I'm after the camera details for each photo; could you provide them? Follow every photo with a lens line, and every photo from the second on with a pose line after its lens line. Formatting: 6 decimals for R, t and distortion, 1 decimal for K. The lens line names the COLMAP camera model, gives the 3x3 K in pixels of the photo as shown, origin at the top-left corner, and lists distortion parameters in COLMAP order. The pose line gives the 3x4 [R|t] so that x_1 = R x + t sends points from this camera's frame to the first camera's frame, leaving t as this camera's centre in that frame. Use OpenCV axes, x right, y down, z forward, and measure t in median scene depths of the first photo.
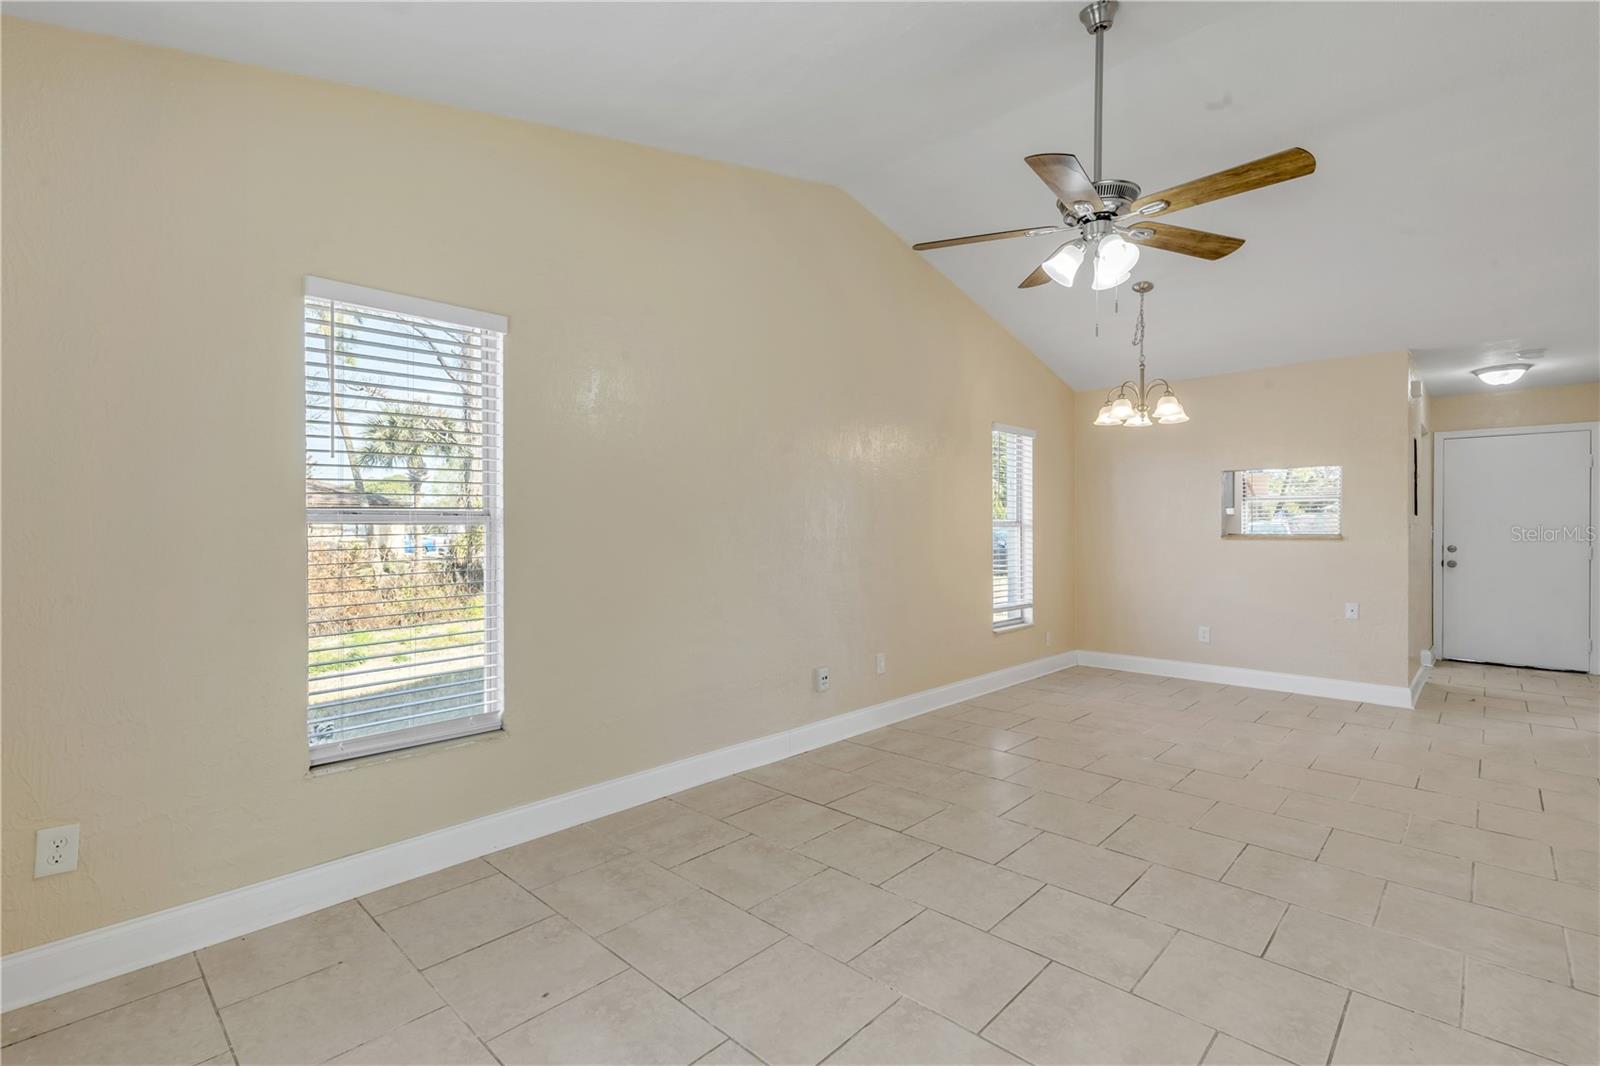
lens RADIAL K [[737.4, 0, 796.7], [0, 737.4, 544.5], [0, 0, 1]] dist [0.002188, -0.000493]
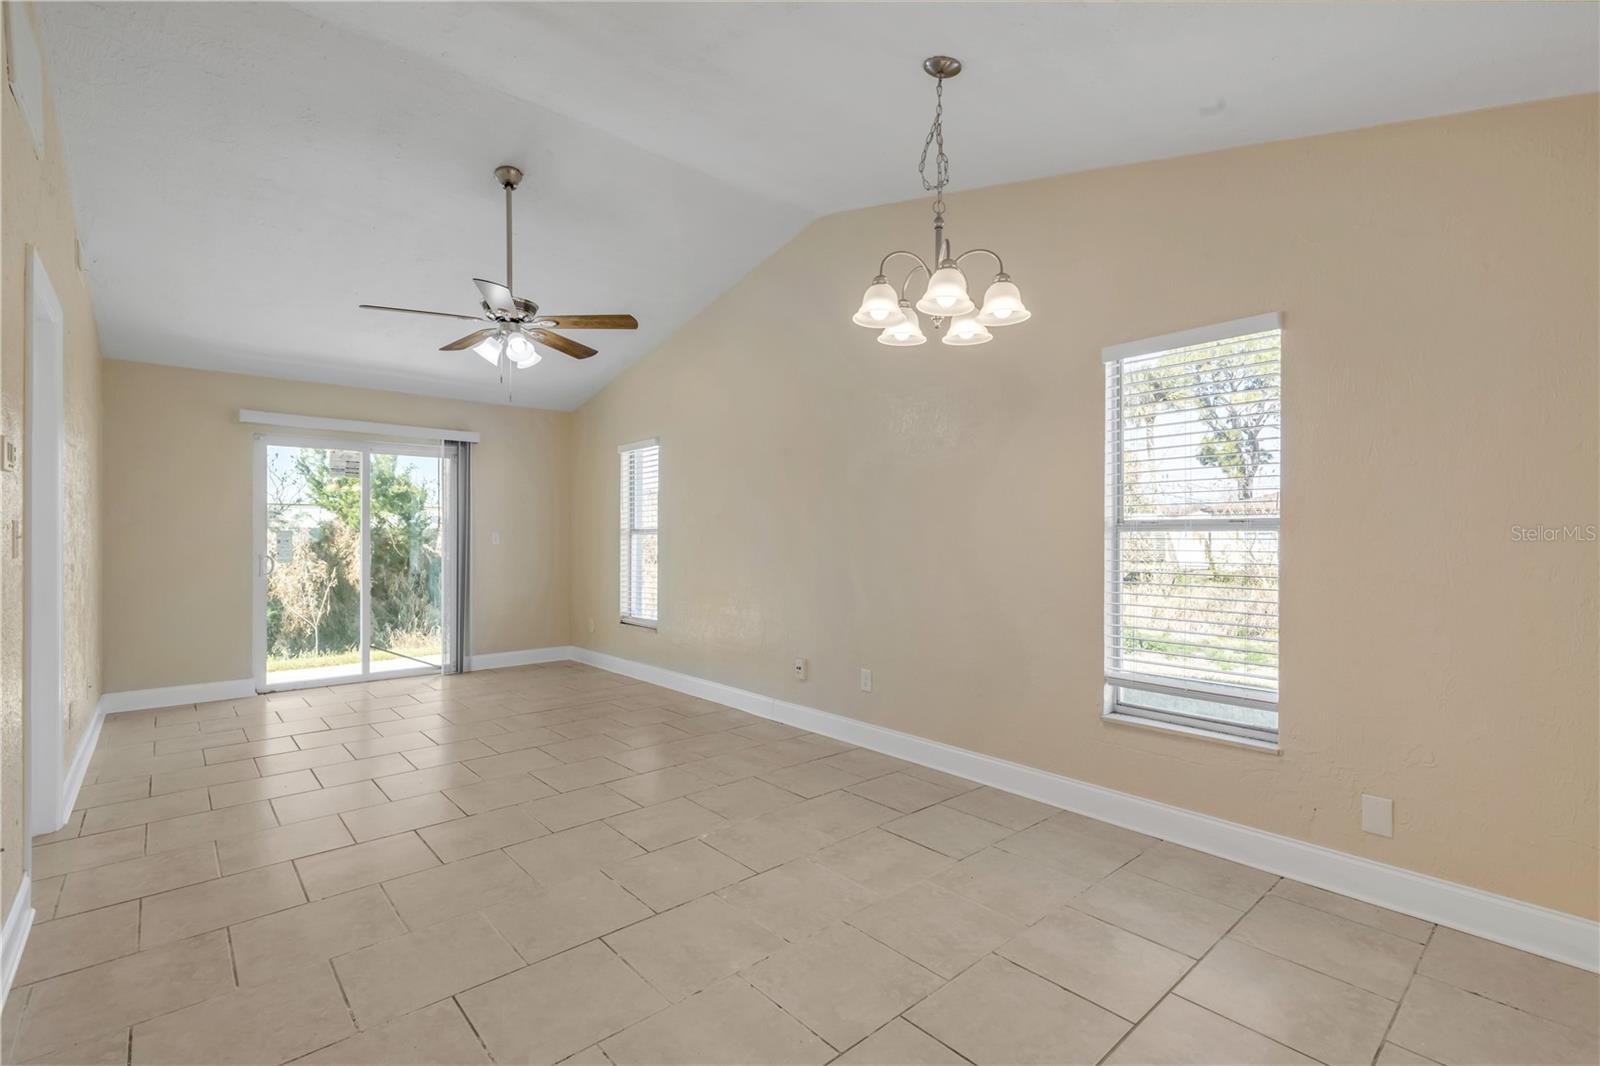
lens RADIAL K [[714.5, 0, 796.4], [0, 714.5, 531.7], [0, 0, 1]] dist [0.000530, -0.000939]
pose [[-0.081914, -0.006422, -0.996619, 0.797678], [-0.023701, 0.999709, -0.004493, -0.016025], [0.996358, 0.023253, -0.082042, 0.761520]]
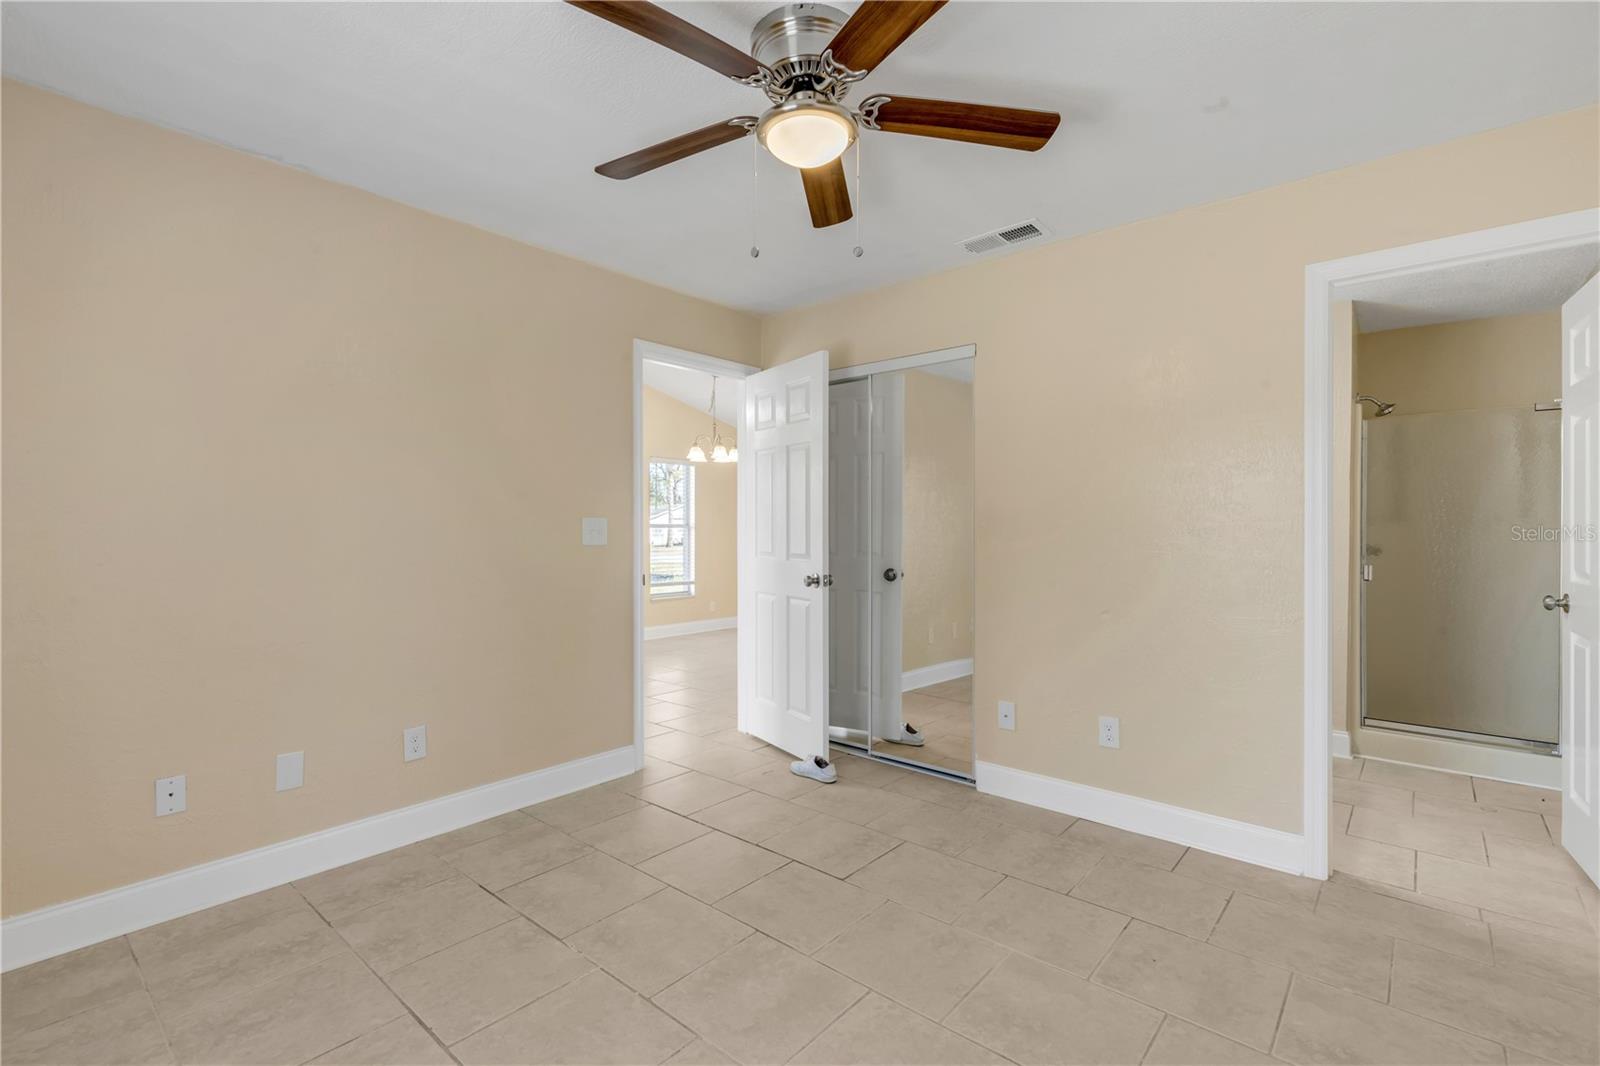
lens RADIAL K [[714.5, 0, 796.4], [0, 714.5, 531.7], [0, 0, 1]] dist [0.000530, -0.000939]
pose [[0.998963, 0.000497, 0.045524, 0.465041], [0.000524, 0.999748, -0.022424, 0.015311], [-0.045524, 0.022425, 0.998712, -0.413721]]
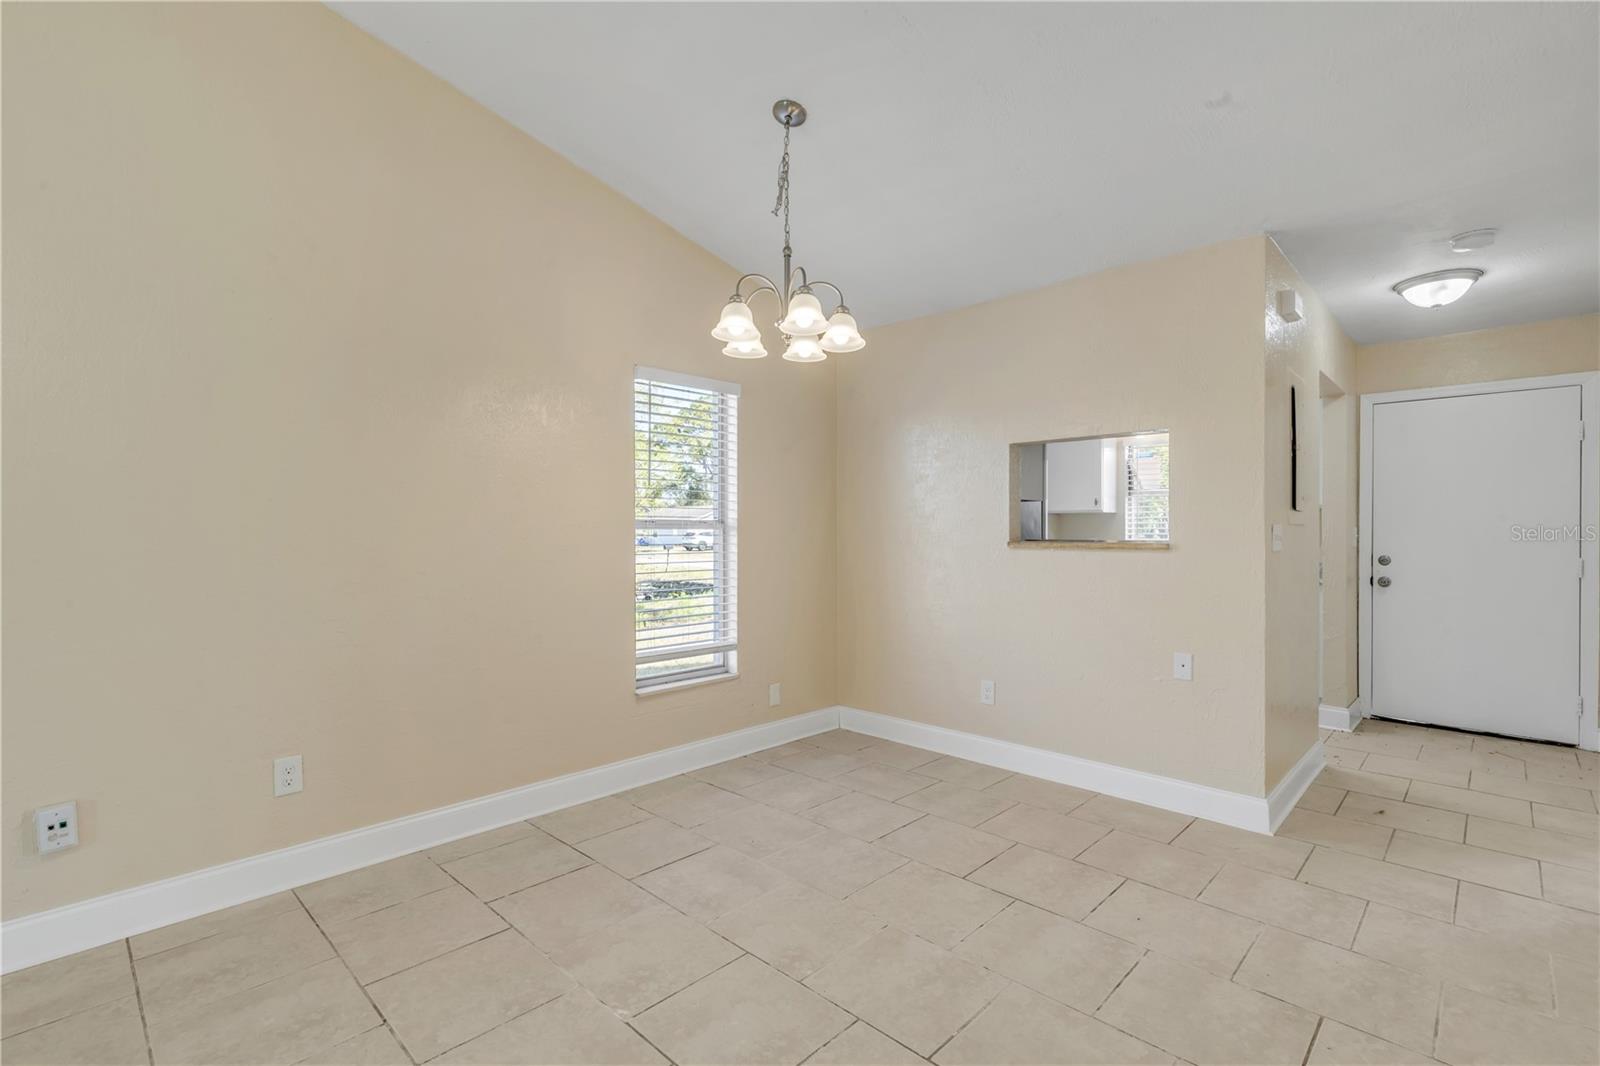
lens RADIAL K [[723.6, 0, 805.0], [0, 723.6, 545.8], [0, 0, 1]] dist [0.001376, 0.000390]
pose [[0.999962, 0.000288, -0.008734, 0.395425], [-0.000292, 1.000000, -0.000528, -0.008772], [0.008734, 0.000531, 0.999962, 0.353033]]
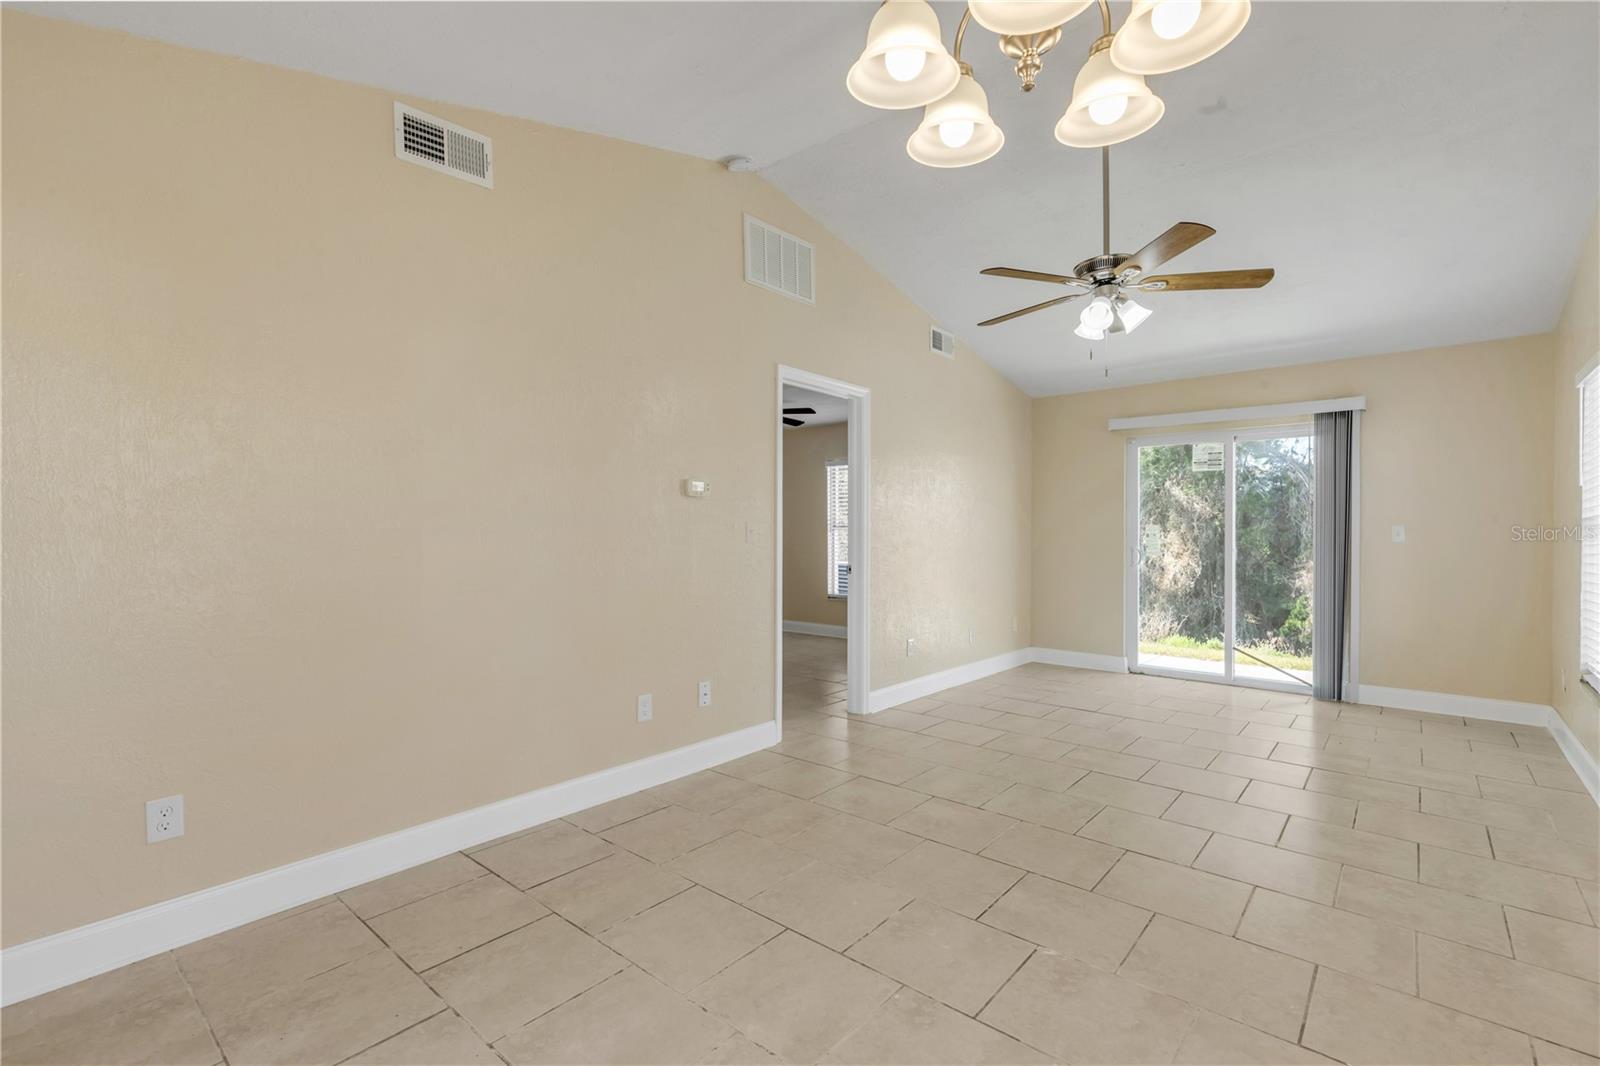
lens RADIAL K [[714.5, 0, 796.4], [0, 714.5, 531.7], [0, 0, 1]] dist [0.000530, -0.000939]
pose [[-0.998717, -0.000917, -0.050626, 0.455266], [-0.002268, 0.999642, 0.026644, -0.022245], [0.050584, 0.026724, -0.998362, 0.998799]]
